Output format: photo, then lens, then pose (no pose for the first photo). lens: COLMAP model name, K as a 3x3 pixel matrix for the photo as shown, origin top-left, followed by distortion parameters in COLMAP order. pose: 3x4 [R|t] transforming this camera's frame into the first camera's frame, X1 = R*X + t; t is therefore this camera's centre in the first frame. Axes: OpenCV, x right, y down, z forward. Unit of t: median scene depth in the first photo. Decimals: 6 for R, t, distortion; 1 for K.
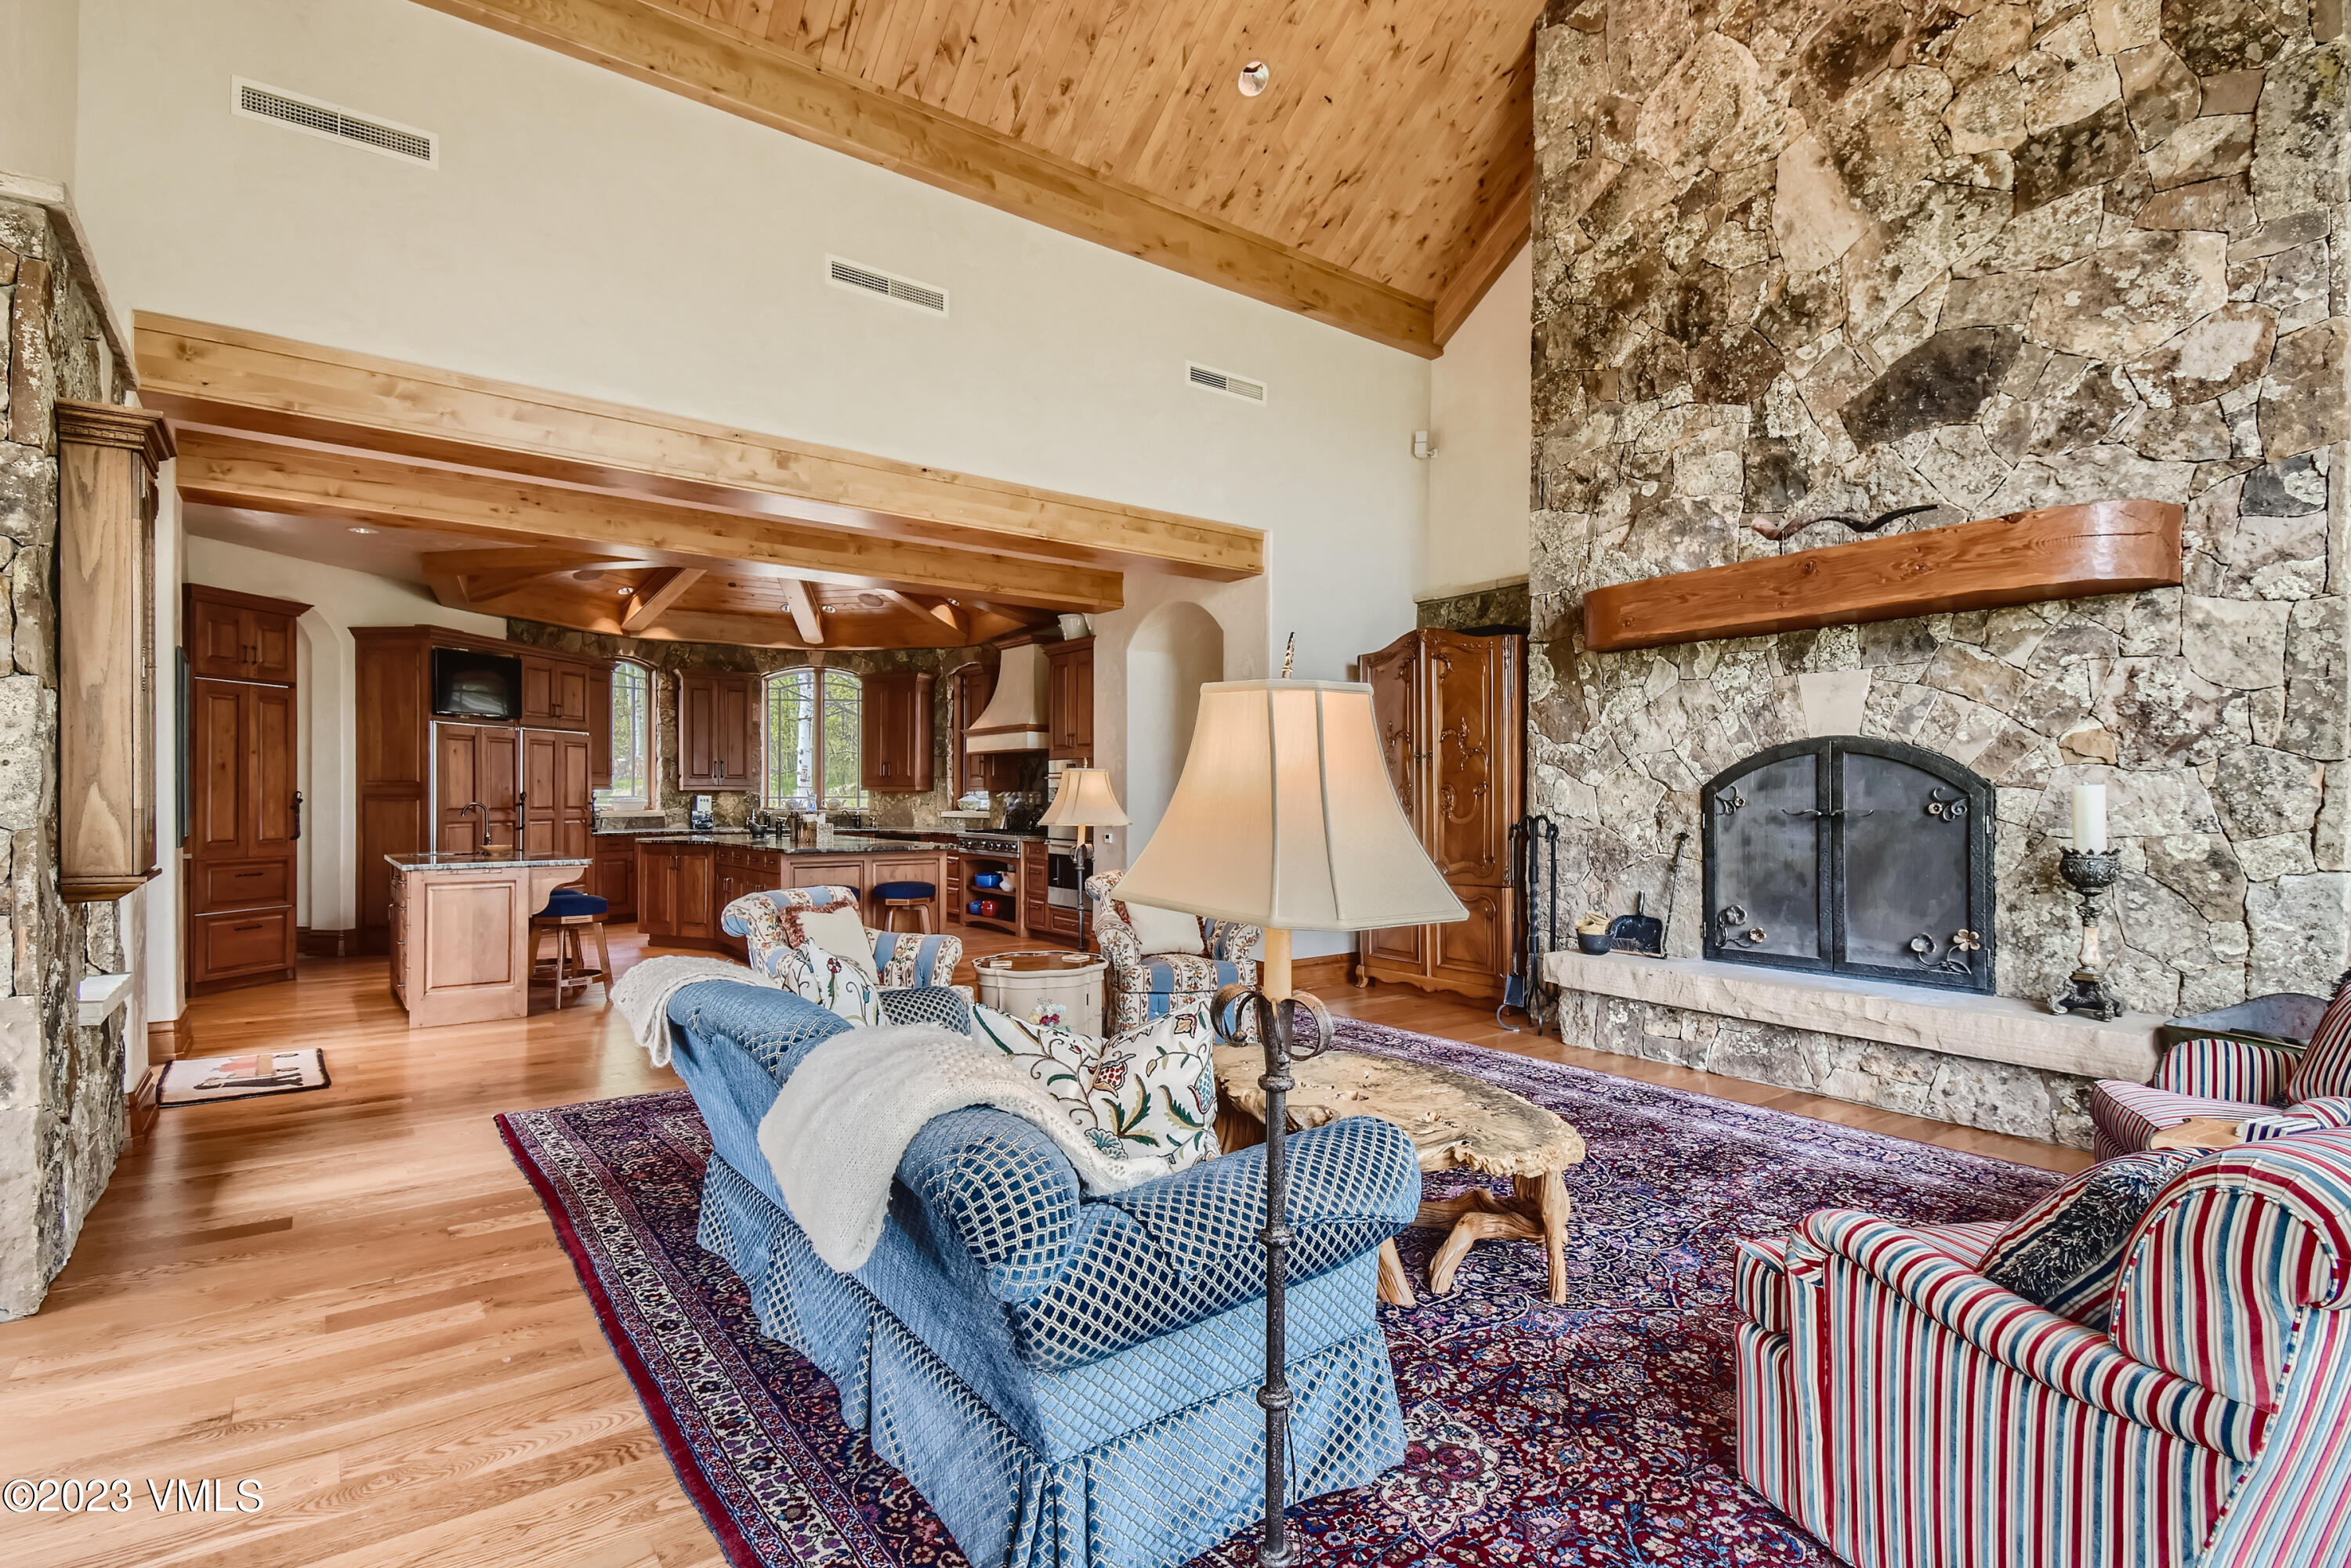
lens RADIAL K [[1108.6, 0, 1179.9], [0, 1108.6, 805.1], [0, 0, 1]] dist [0.026017, -0.019164]
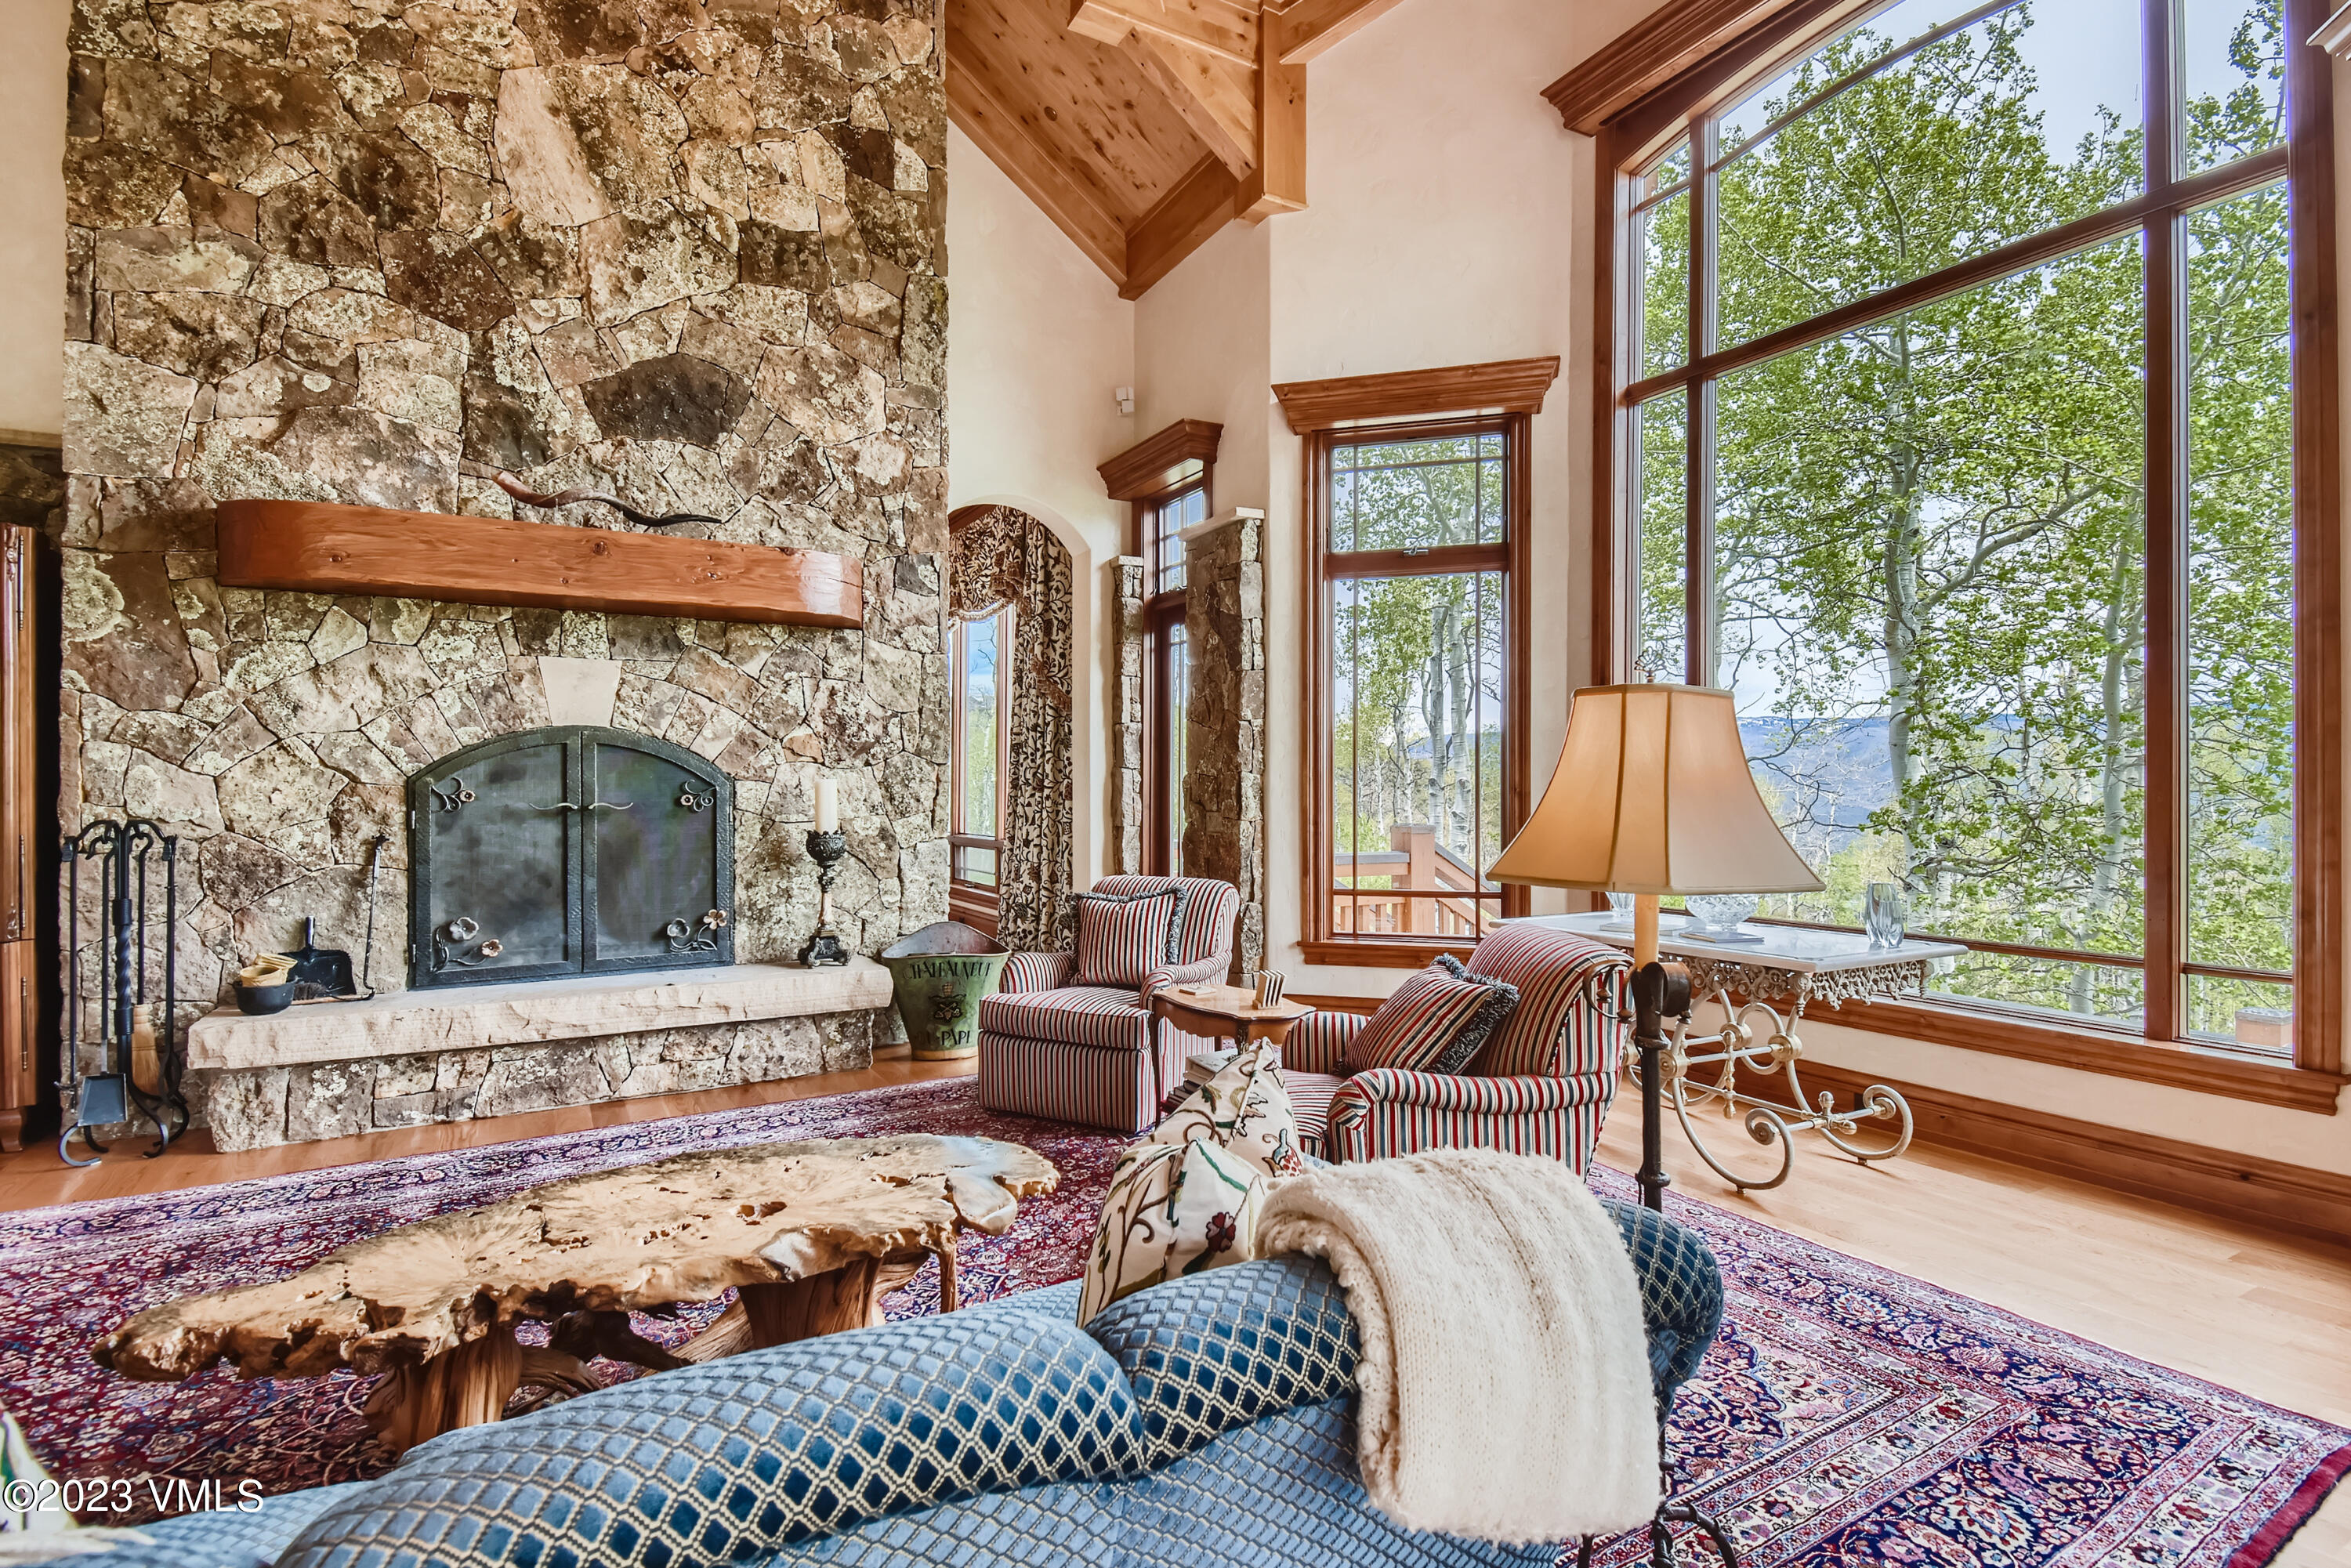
lens RADIAL K [[1108.6, 0, 1201.5], [0, 1108.6, 793.6], [0, 0, 1]] dist [0.026017, -0.019164]
pose [[0.104978, -0.008193, 0.994441, -0.324515], [0.010357, 0.999921, 0.007145, -0.005644], [-0.994421, 0.009549, 0.105055, 0.392633]]
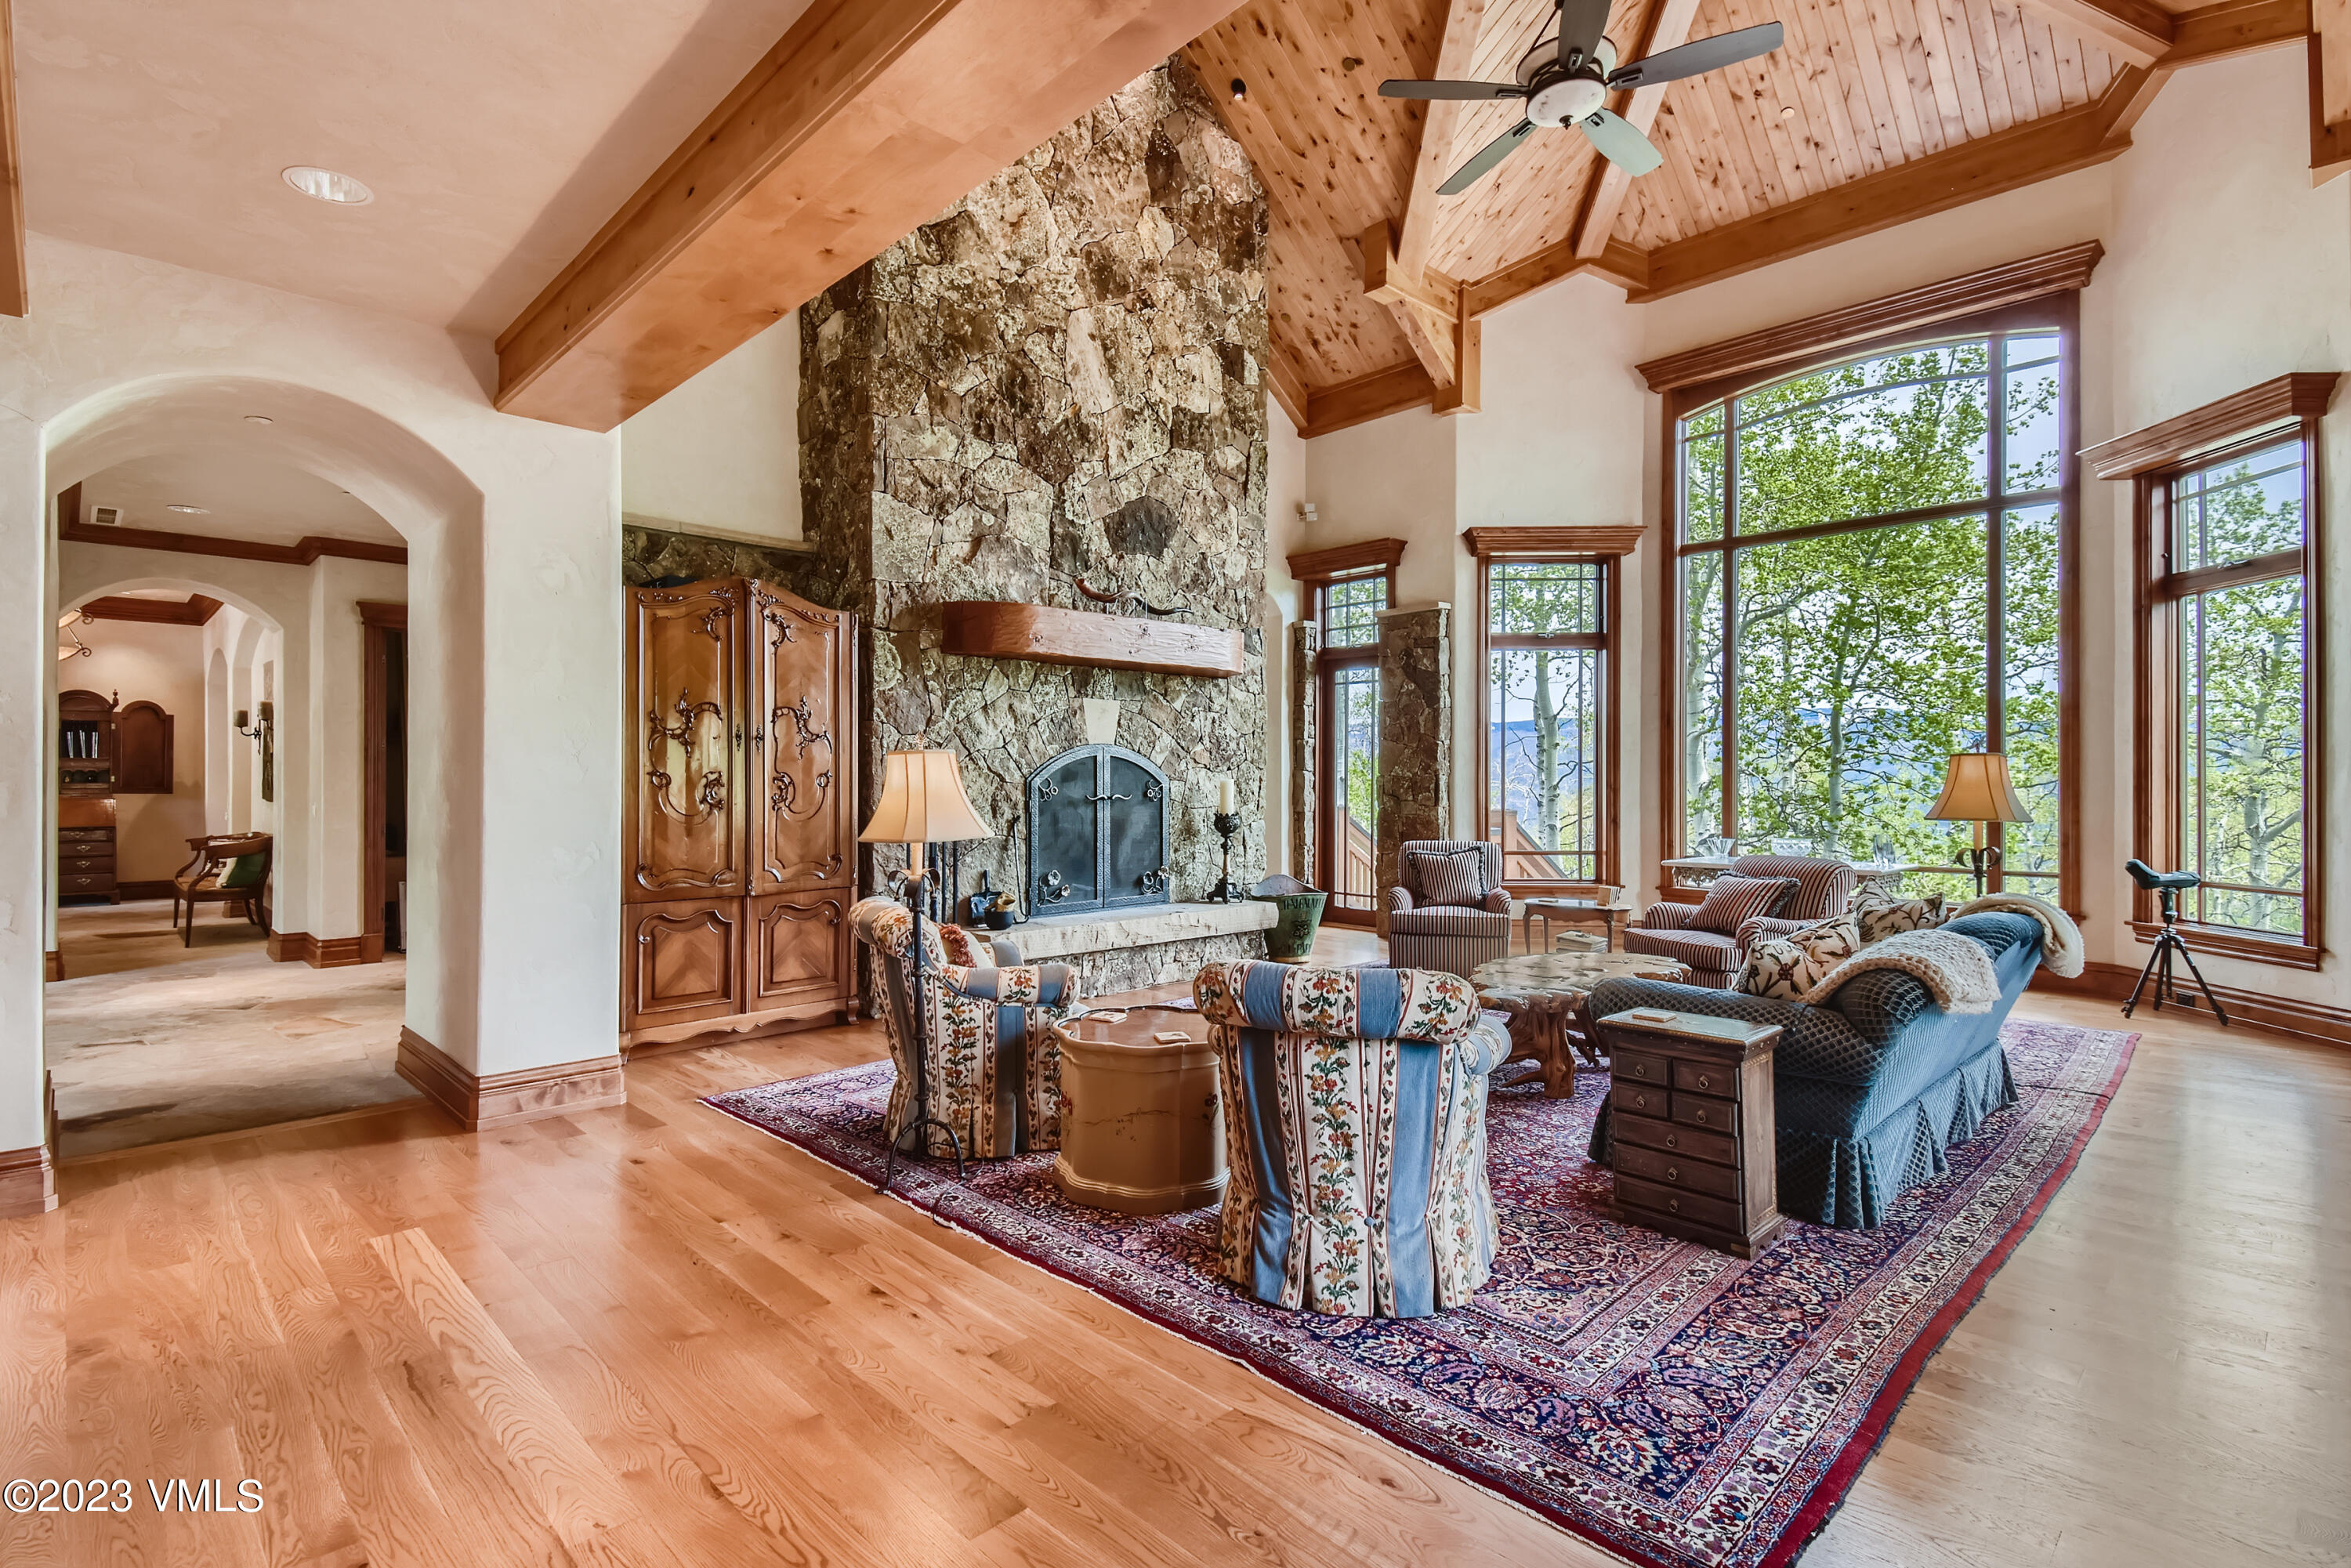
lens RADIAL K [[1108.6, 0, 1186.4], [0, 1108.6, 789.4], [0, 0, 1]] dist [0.026017, -0.019164]
pose [[-0.141438, -0.008569, 0.989910, -0.891088], [0.009372, 0.999906, 0.009995, -0.017715], [-0.989903, 0.010691, -0.141344, 1.153772]]
